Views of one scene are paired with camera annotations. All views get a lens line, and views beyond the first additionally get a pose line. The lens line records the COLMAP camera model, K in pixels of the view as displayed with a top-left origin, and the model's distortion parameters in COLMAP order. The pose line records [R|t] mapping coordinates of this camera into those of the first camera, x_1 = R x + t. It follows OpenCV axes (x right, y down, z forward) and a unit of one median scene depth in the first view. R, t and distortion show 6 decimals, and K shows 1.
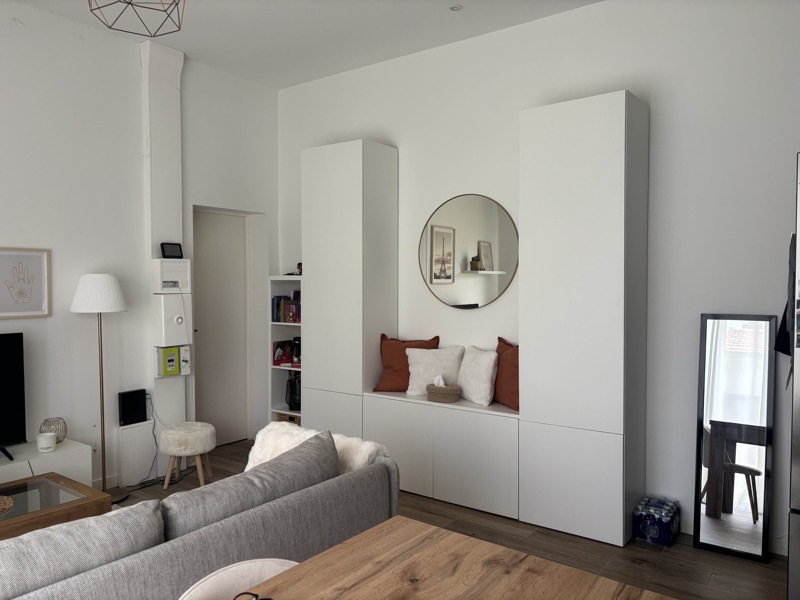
lens RADIAL K [[605.8, 0, 400.0], [0, 605.8, 300.0], [0, 0, 1]] dist [0.071838, -0.107921]
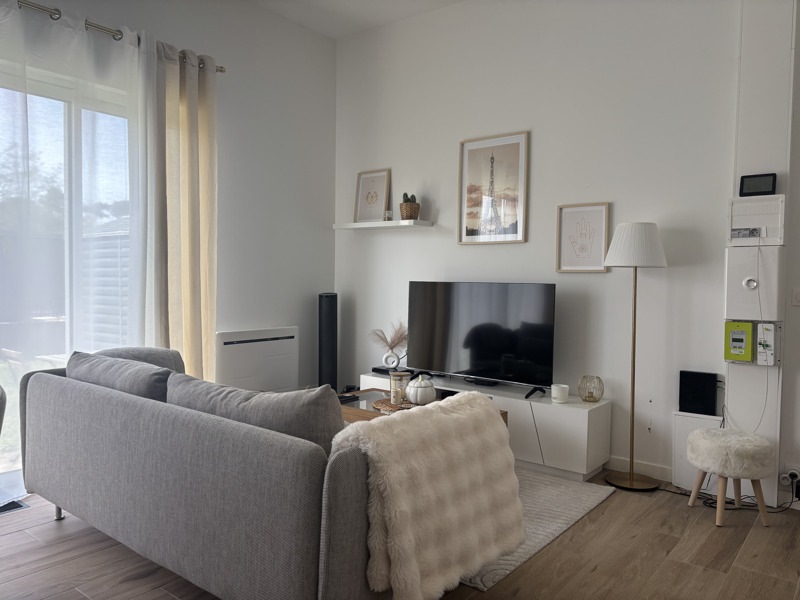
lens RADIAL K [[605.8, 0, 400.0], [0, 605.8, 300.0], [0, 0, 1]] dist [0.071838, -0.107921]
pose [[-0.043595, 0.033374, -0.998492, 0.353752], [-0.047879, 0.998224, 0.035455, 0.045815], [0.997901, 0.049353, -0.041919, 0.632819]]
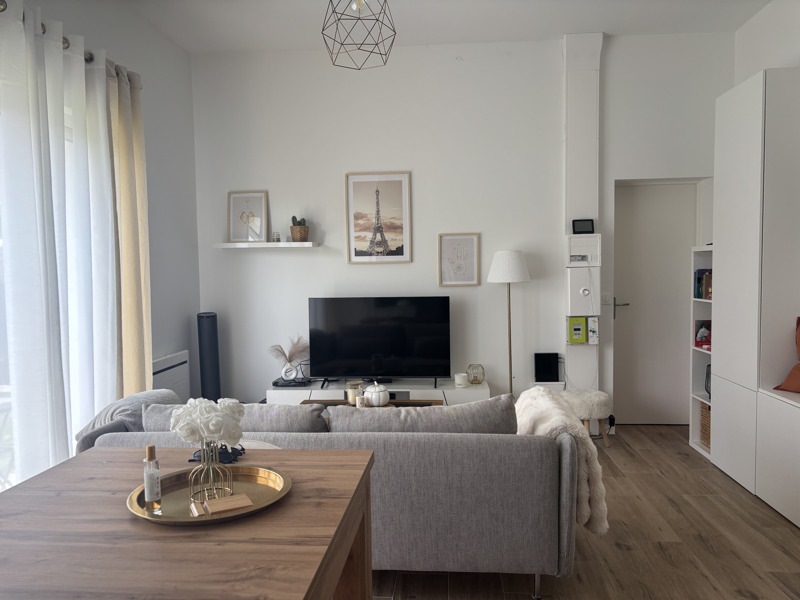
lens RADIAL K [[605.8, 0, 400.0], [0, 605.8, 300.0], [0, 0, 1]] dist [0.071838, -0.107921]
pose [[0.524874, 0.035460, -0.850441, 0.370745], [-0.009422, 0.999313, 0.035852, 0.011840], [0.851128, -0.010805, 0.524847, 0.171168]]
